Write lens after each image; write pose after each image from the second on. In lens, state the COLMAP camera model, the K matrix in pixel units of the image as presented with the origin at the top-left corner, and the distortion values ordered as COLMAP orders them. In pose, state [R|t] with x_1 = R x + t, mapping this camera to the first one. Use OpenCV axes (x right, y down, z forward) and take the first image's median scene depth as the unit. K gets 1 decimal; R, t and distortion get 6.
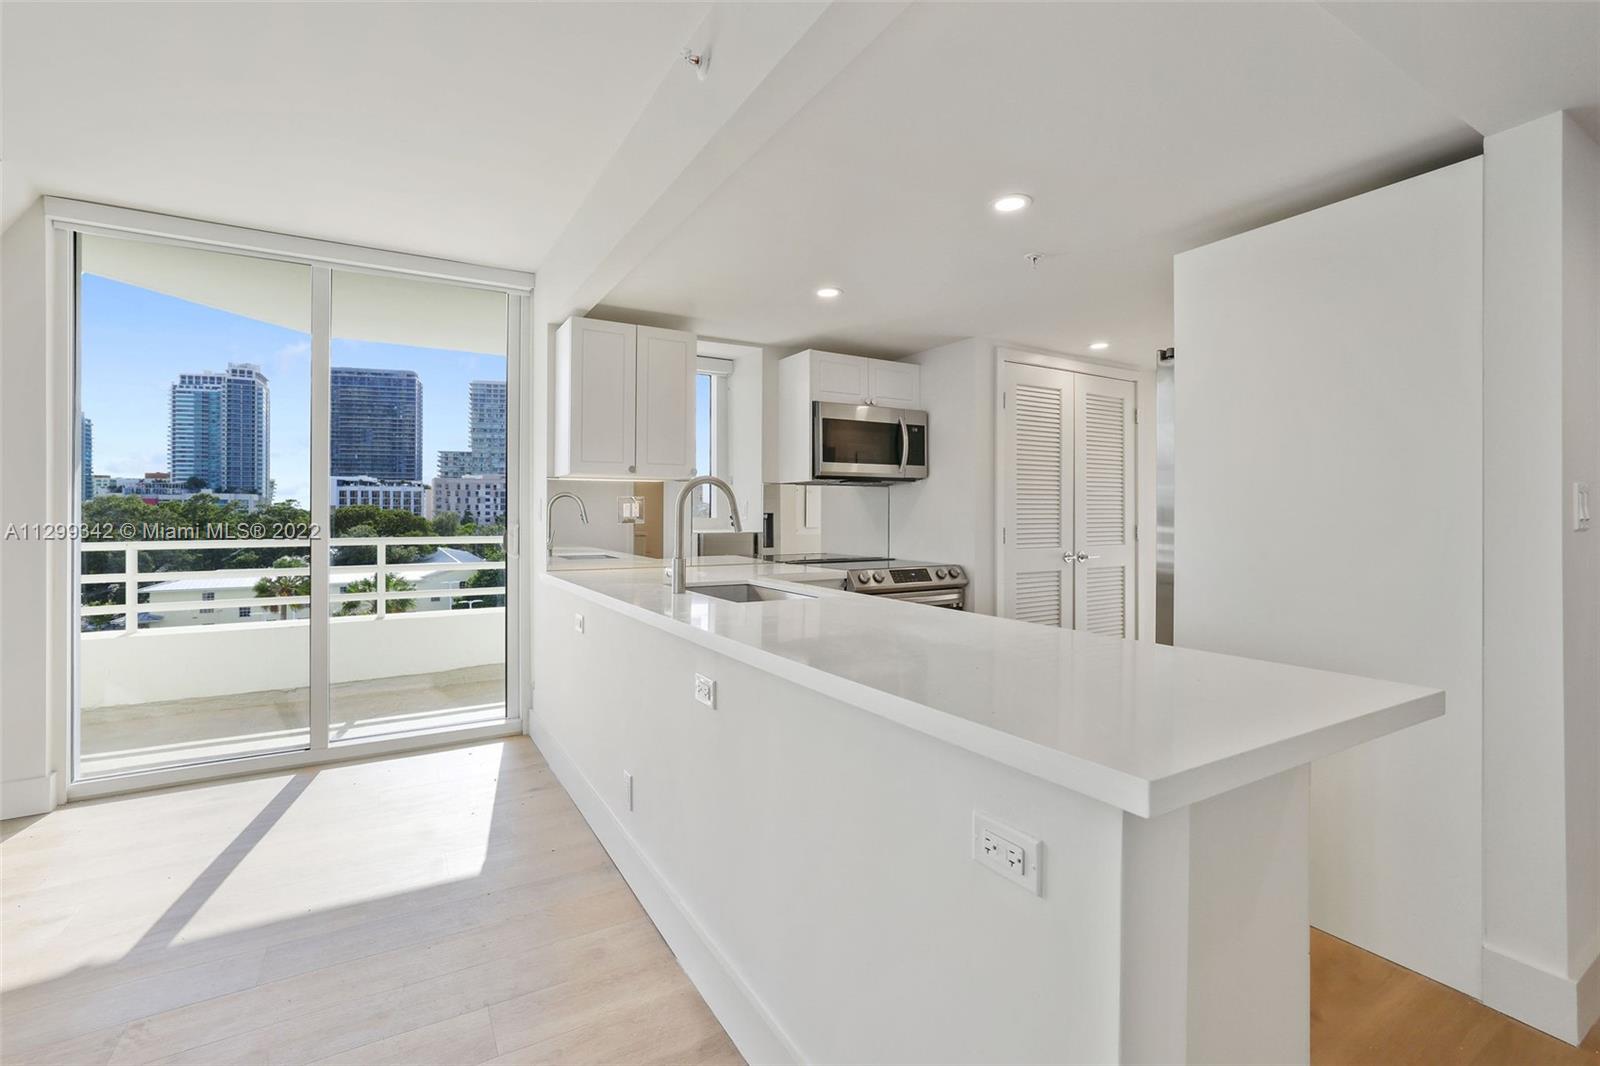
lens RADIAL K [[695.4, 0, 794.5], [0, 695.4, 516.2], [0, 0, 1]] dist [-0.045947, 0.016628]
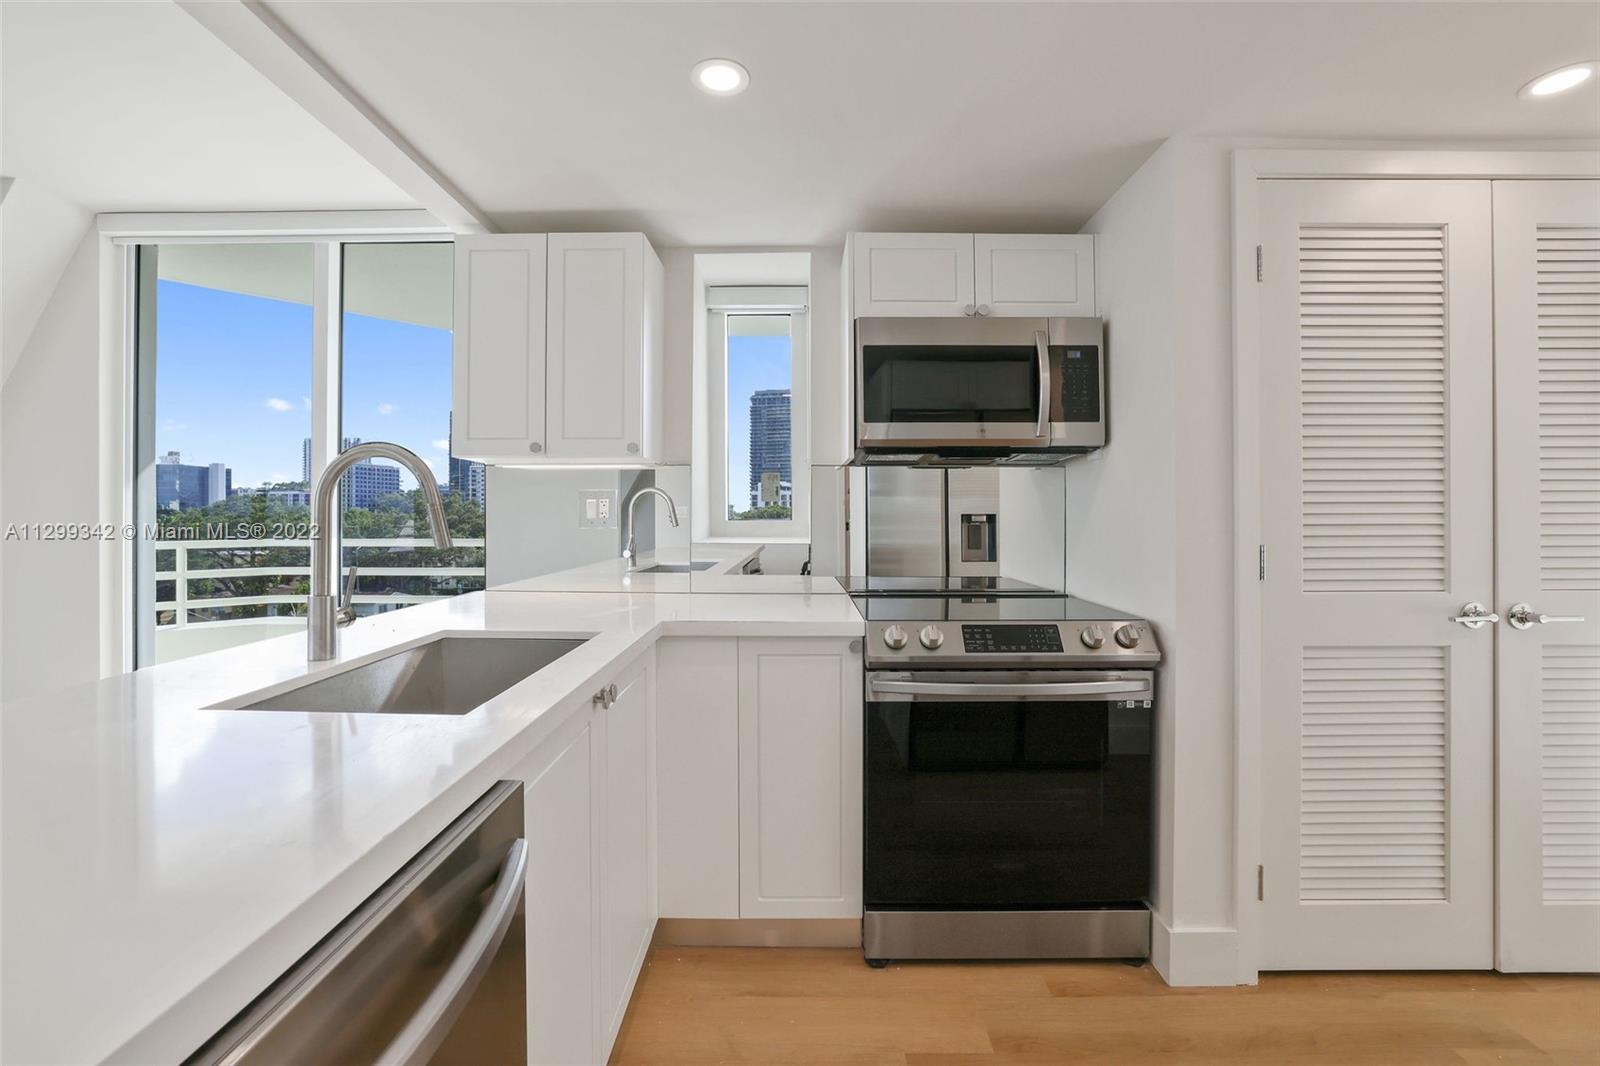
lens RADIAL K [[693.4, 0, 802.0], [0, 693.4, 512.8], [0, 0, 1]] dist [-0.049221, 0.014441]
pose [[0.855137, -0.001432, -0.518400, 0.273510], [-0.001573, 0.999984, -0.005357, -0.001334], [0.518400, 0.005397, 0.855121, 0.461596]]
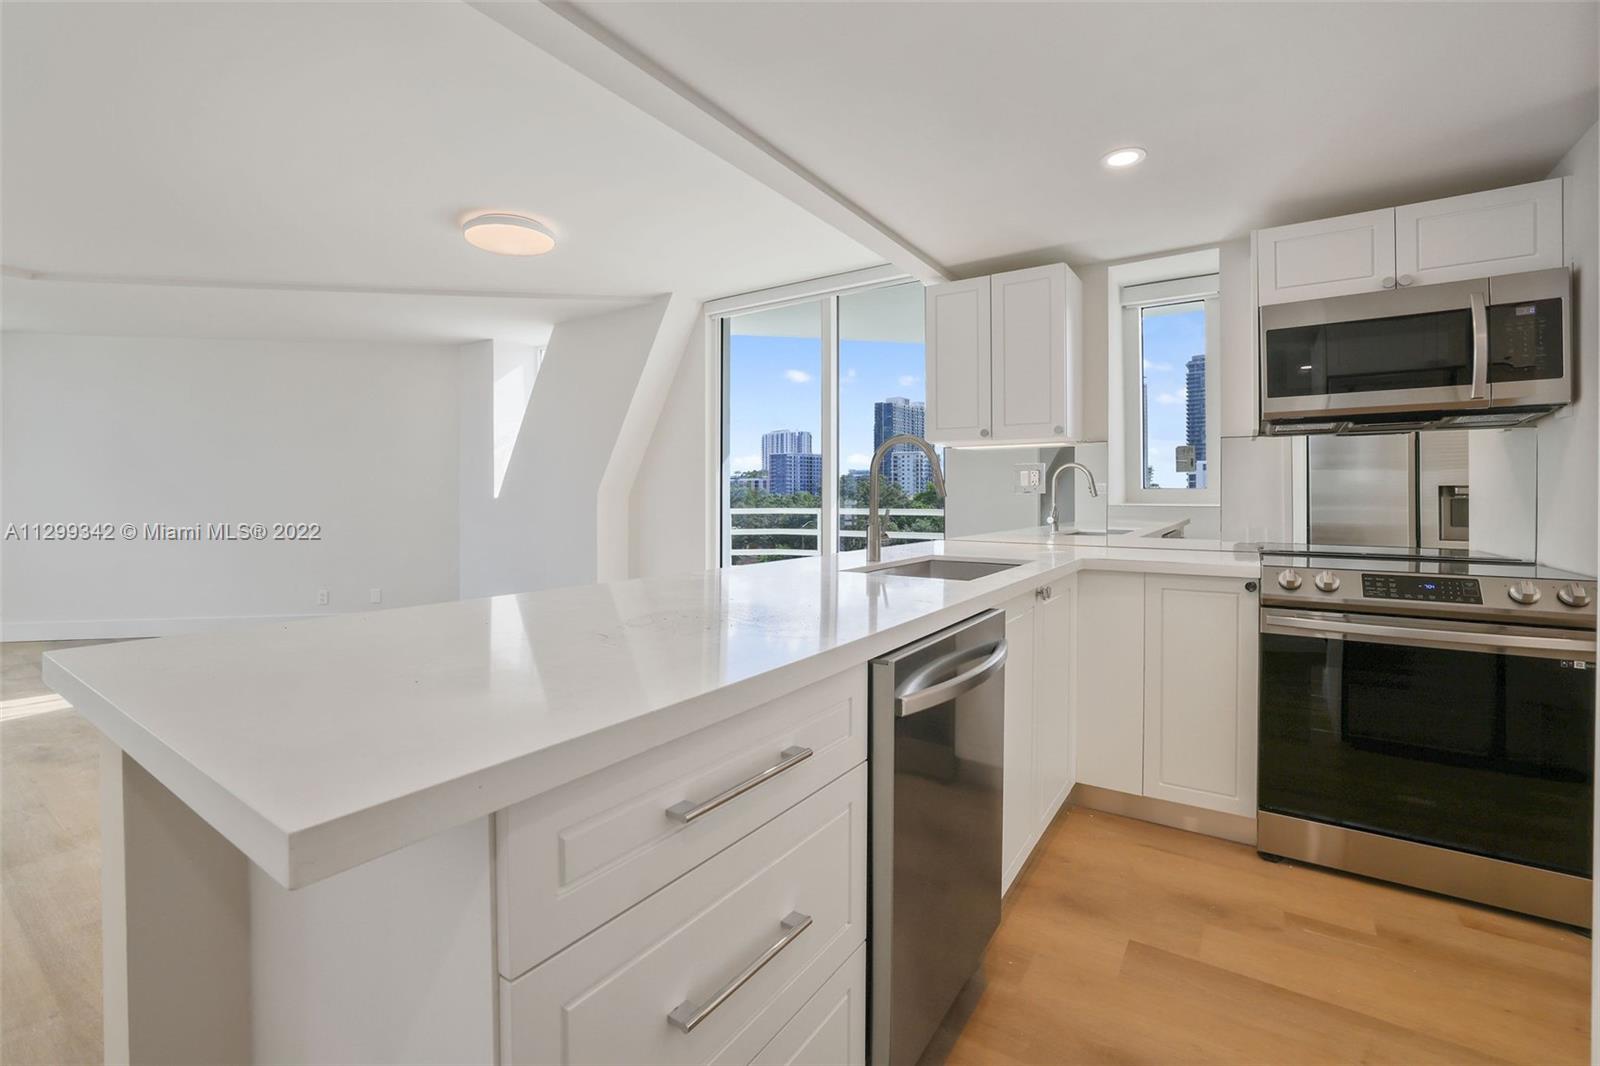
lens RADIAL K [[703.0, 0, 792.9], [0, 703.0, 497.2], [0, 0, 1]] dist [-0.039492, 0.014778]
pose [[0.421597, -0.000368, -0.906783, 0.413844], [-0.003245, 0.999993, -0.001915, 0.016049], [0.906777, 0.003750, 0.421593, 0.307501]]
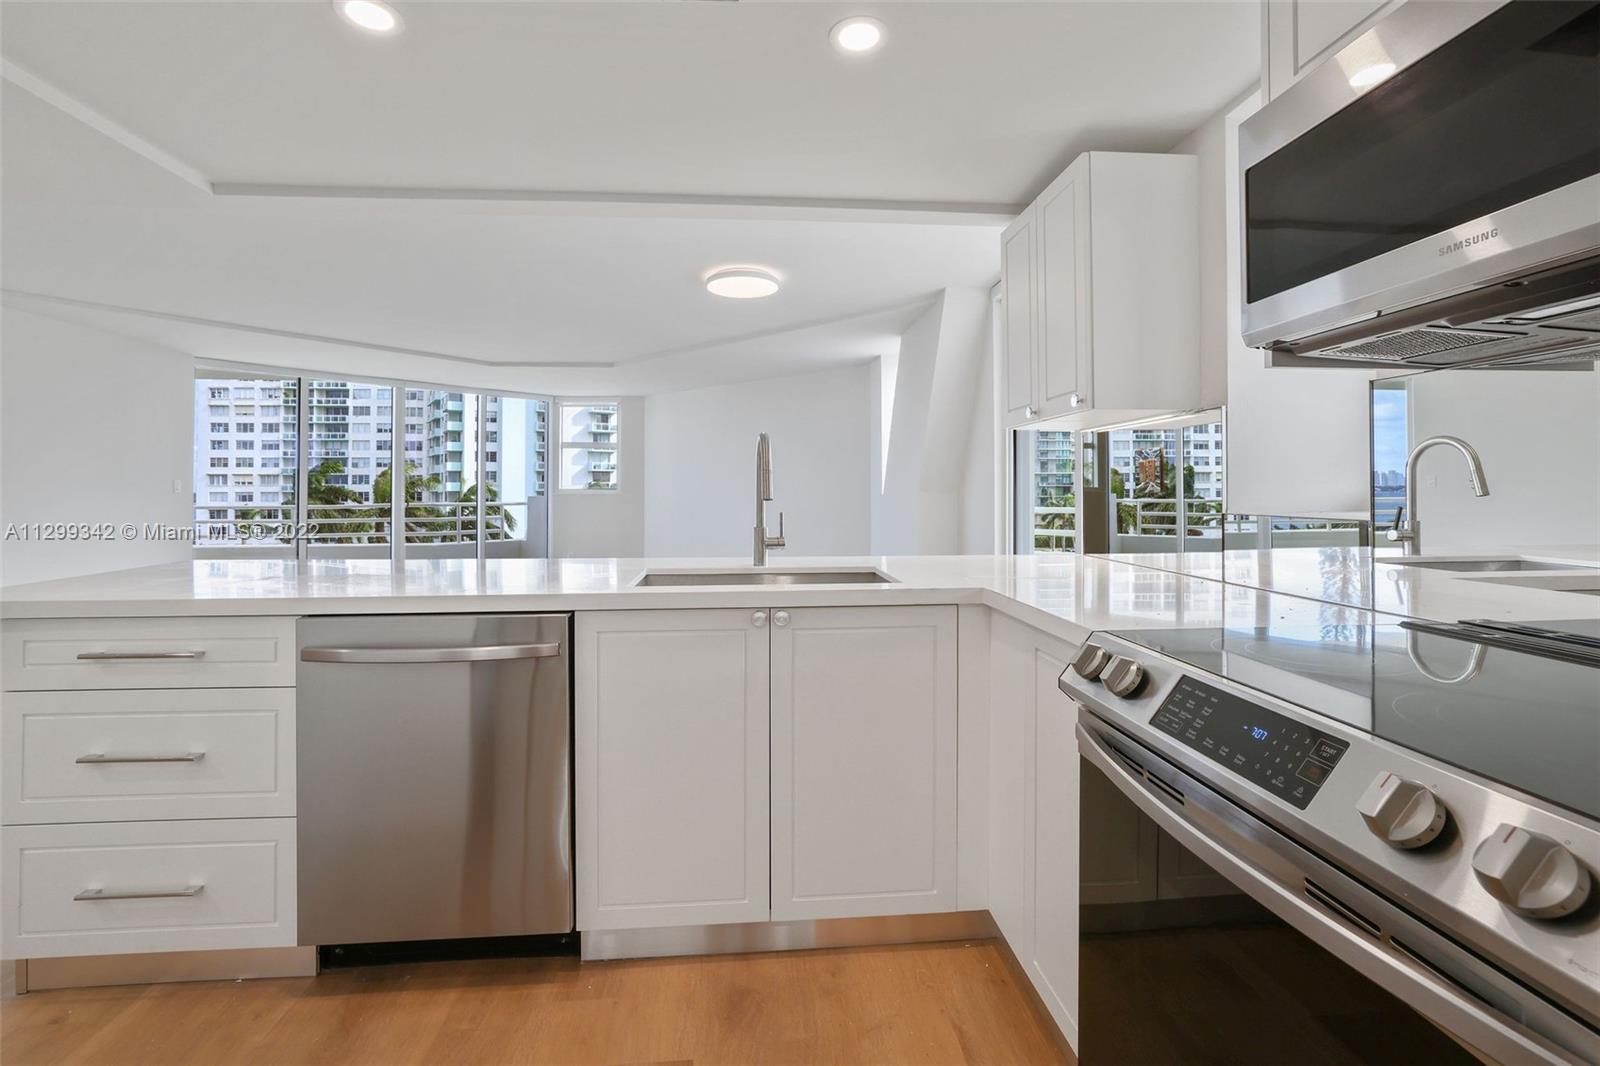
lens RADIAL K [[696.0, 0, 785.5], [0, 696.0, 476.4], [0, 0, 1]] dist [0.000363, 0.000009]
pose [[-0.450087, -0.017827, -0.892807, 0.404743], [0.000866, 0.999792, -0.020400, 0.008283], [0.892984, -0.009955, -0.449978, 0.906241]]
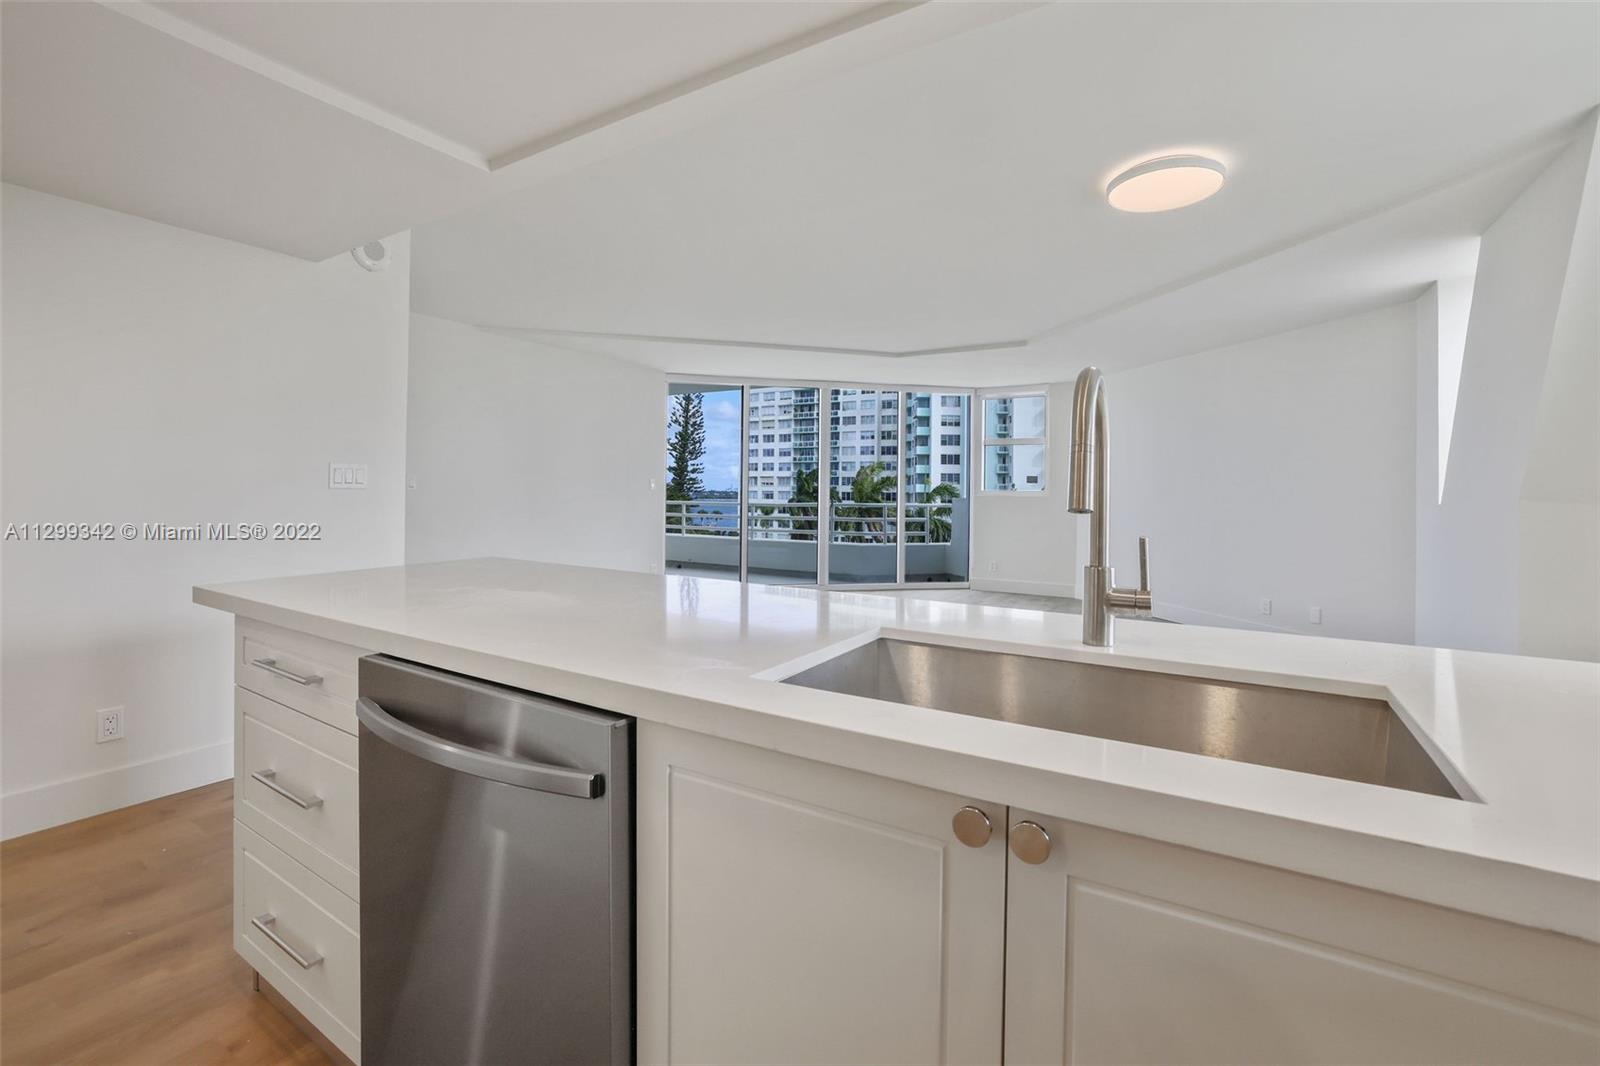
lens RADIAL K [[709.5, 0, 800.7], [0, 709.5, 486.7], [0, 0, 1]] dist [-0.035534, 0.000050]
pose [[-0.886383, -0.014886, -0.462713, 0.135009], [-0.013917, 0.999888, -0.005507, 0.010449], [0.462743, 0.001558, -0.886491, 0.815281]]
